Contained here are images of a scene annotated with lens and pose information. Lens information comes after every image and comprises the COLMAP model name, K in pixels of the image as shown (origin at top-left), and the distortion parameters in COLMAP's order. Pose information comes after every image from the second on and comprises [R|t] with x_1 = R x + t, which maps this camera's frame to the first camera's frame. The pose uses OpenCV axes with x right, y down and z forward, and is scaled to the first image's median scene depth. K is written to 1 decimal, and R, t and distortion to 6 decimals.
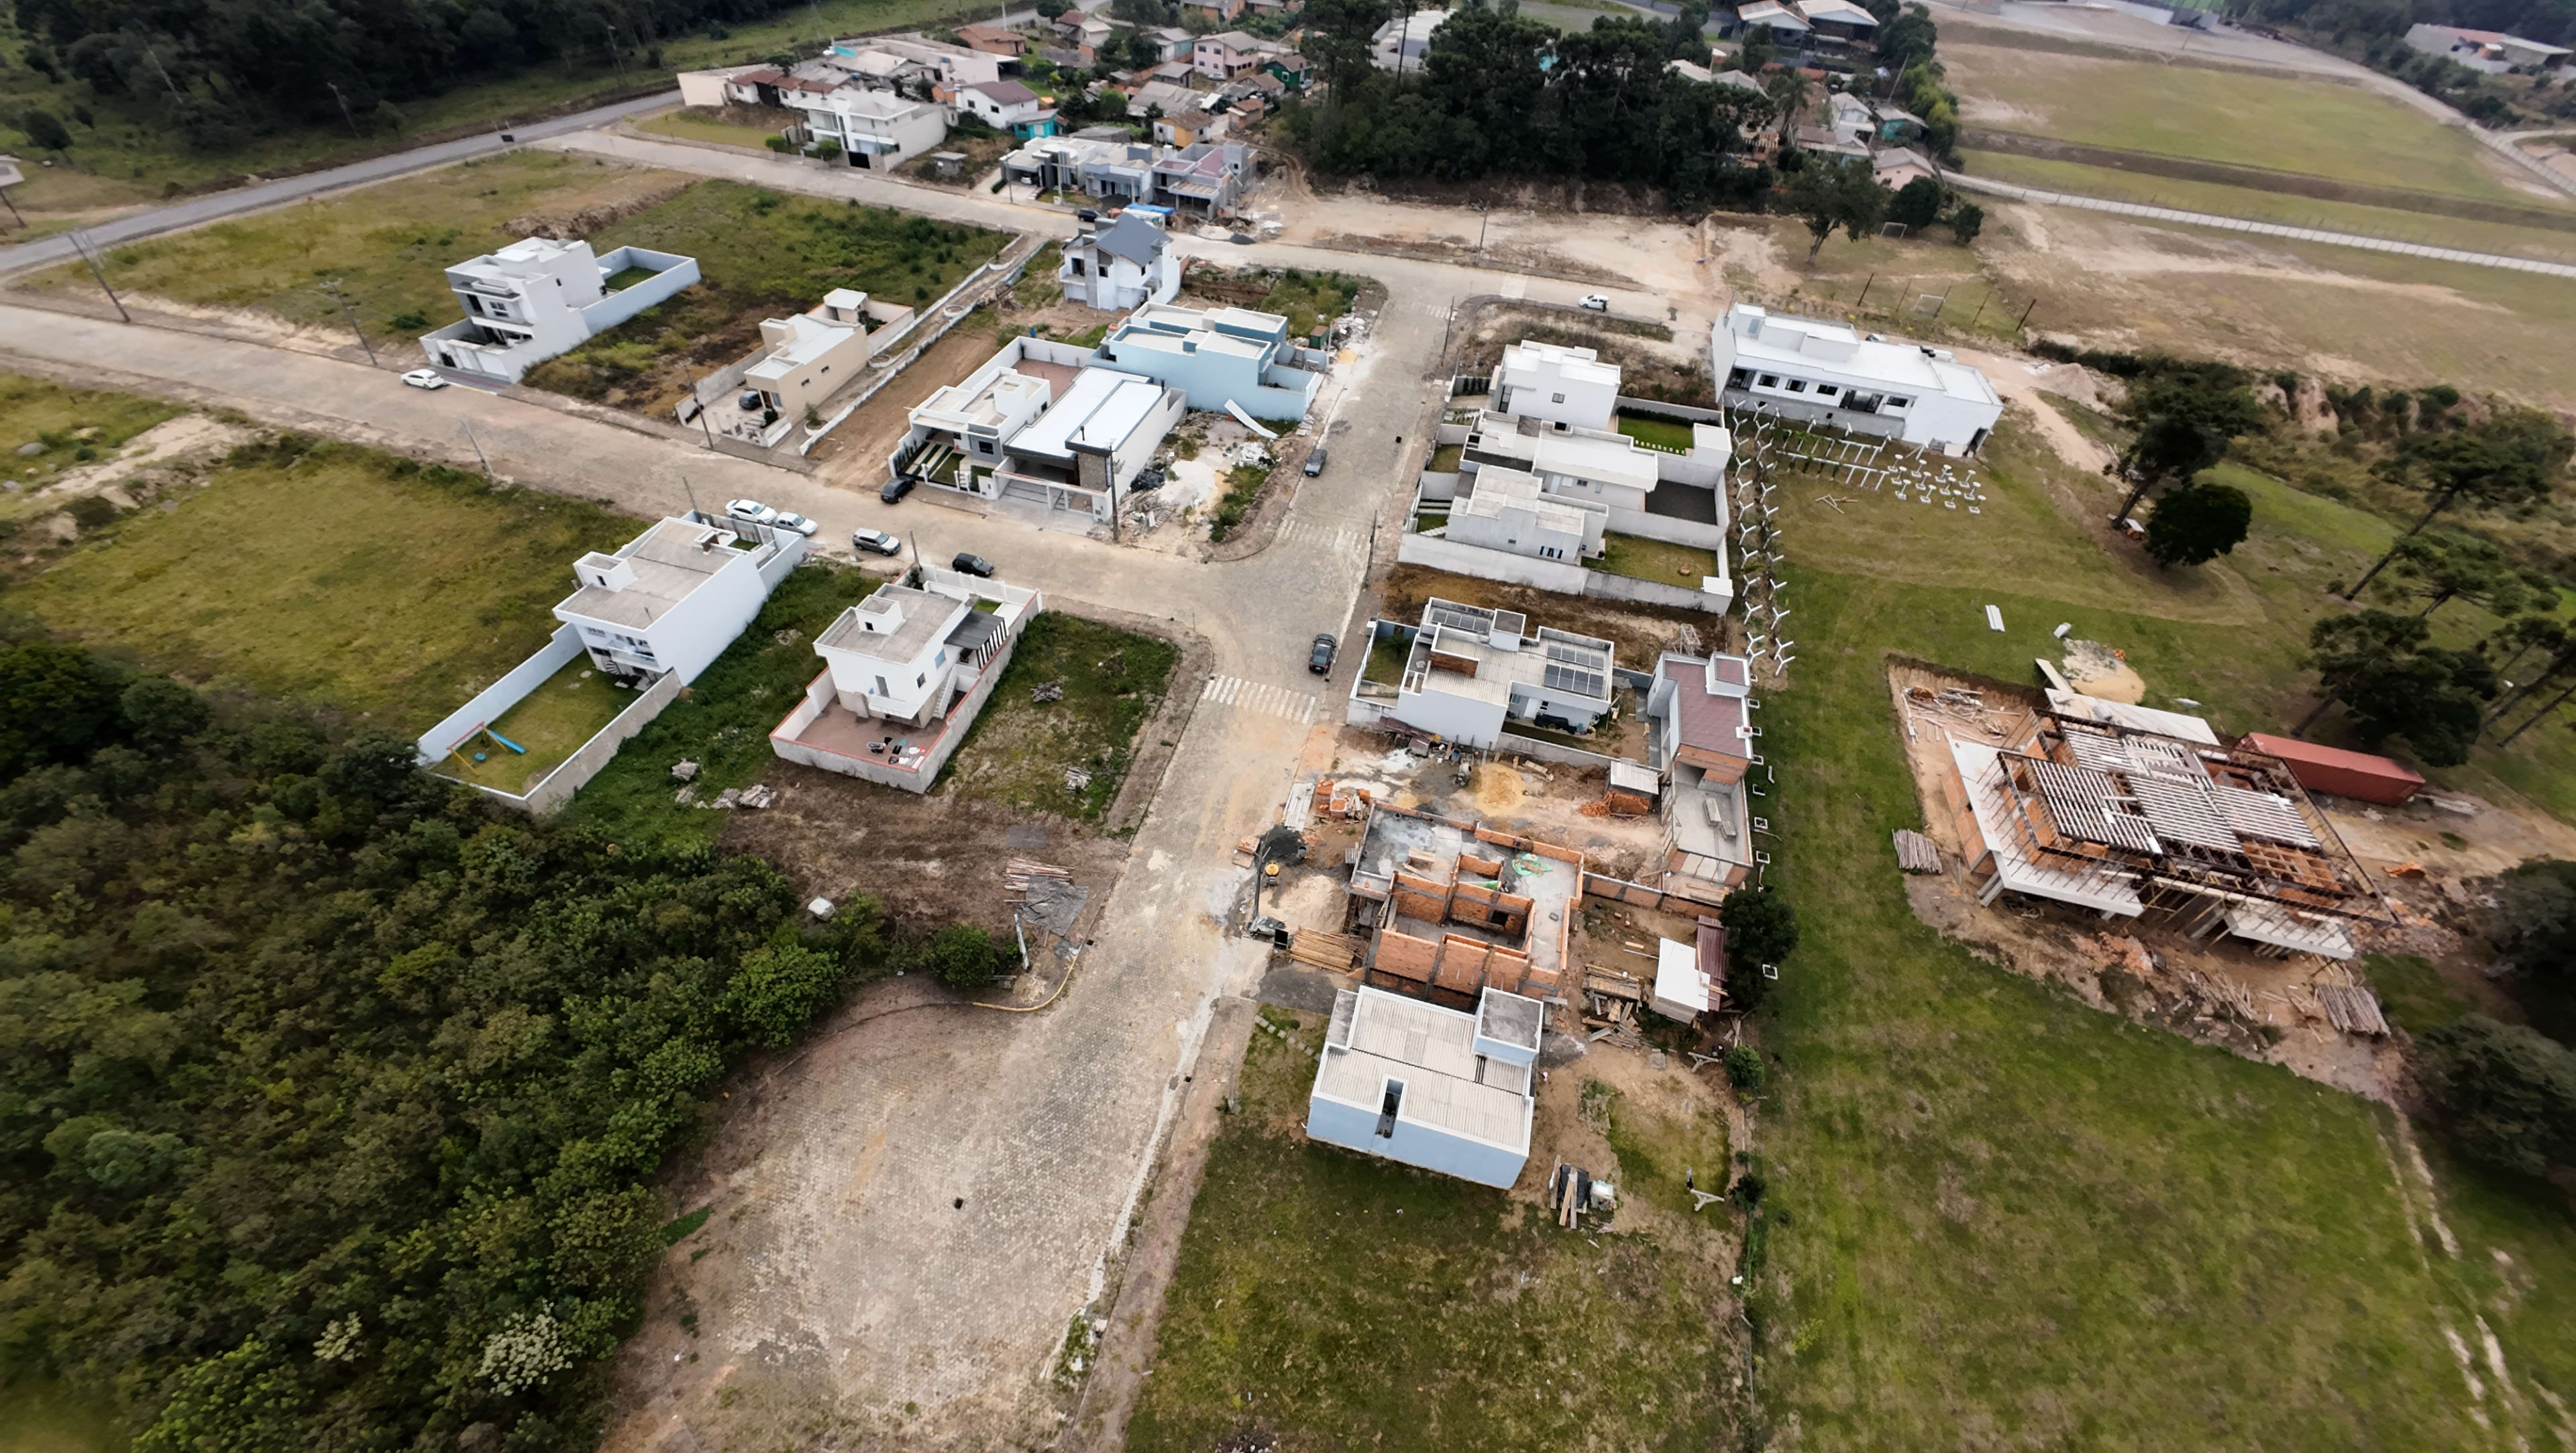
lens RADIAL K [[999.4, 0, 1293.0], [0, 999.4, 731.4], [0, 0, 1]] dist [-0.000208, -0.000613]
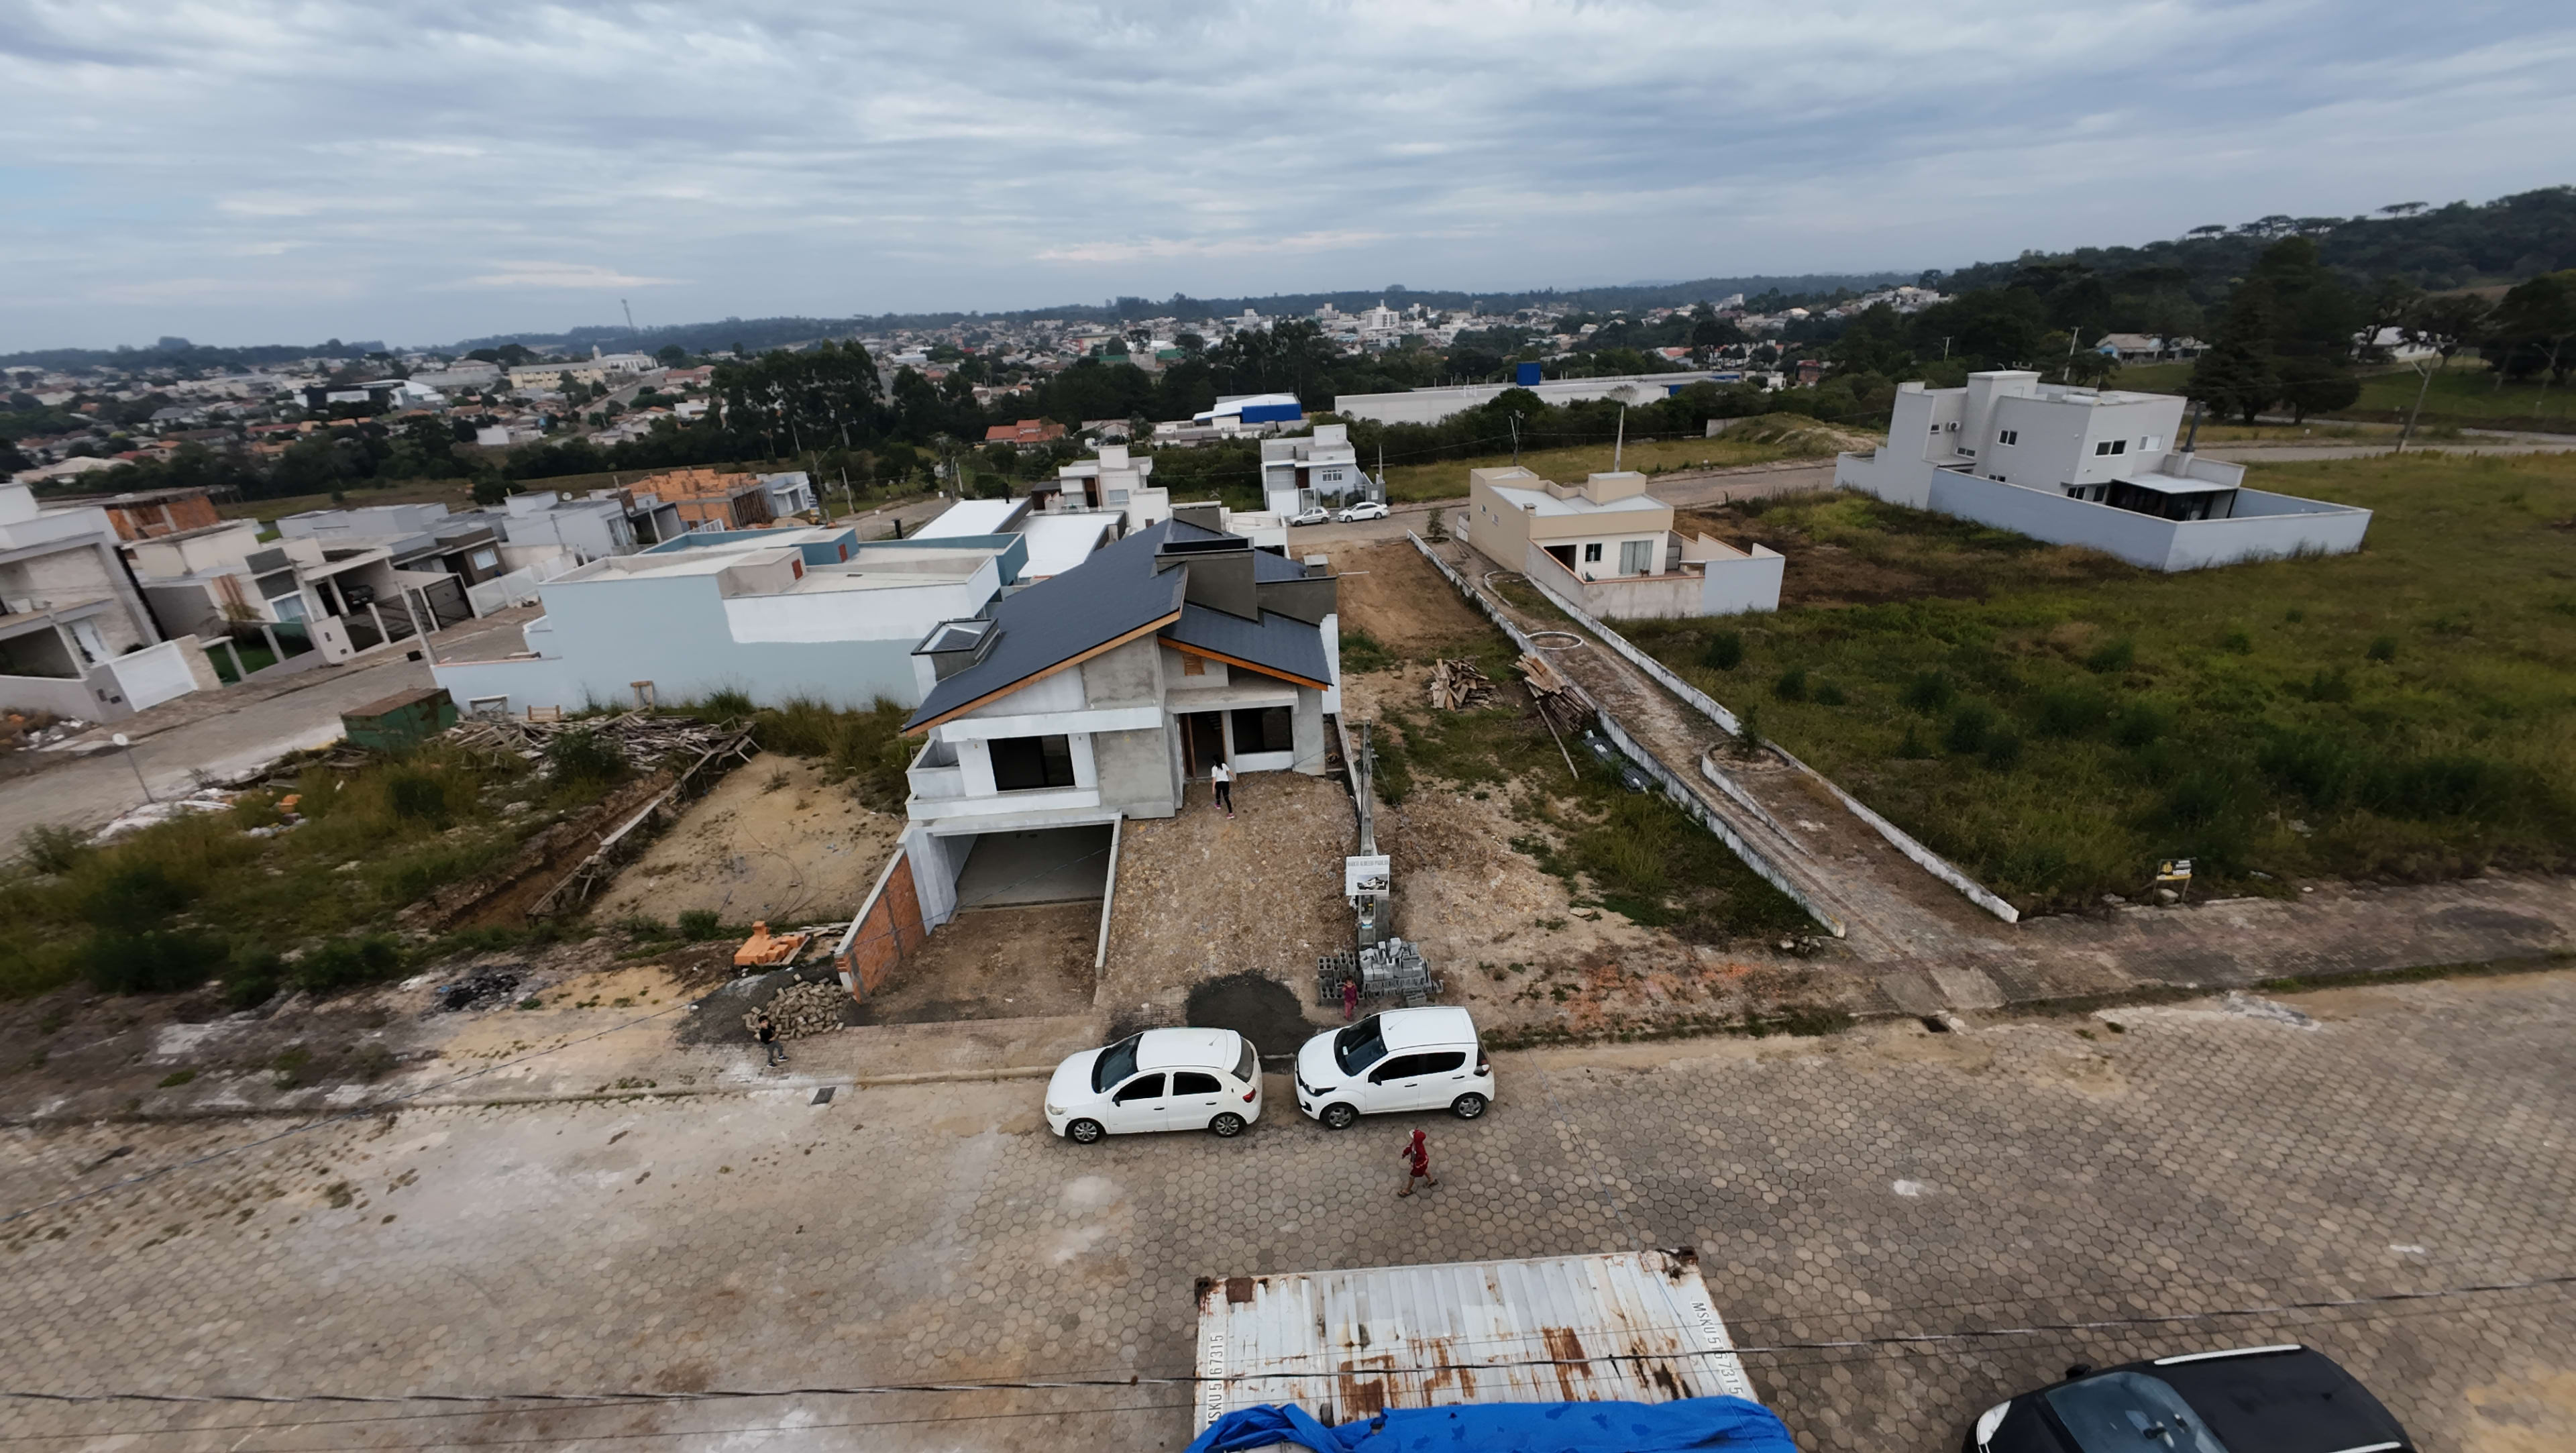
lens RADIAL K [[997.0, 0, 1294.9], [0, 997.0, 730.6], [0, 0, 1]] dist [0.005206, -0.002927]
pose [[-0.952077, 0.101555, -0.288506, -0.160311], [-0.218383, 0.434712, 0.873690, -0.790480], [0.214144, 0.894825, -0.391702, 1.295265]]
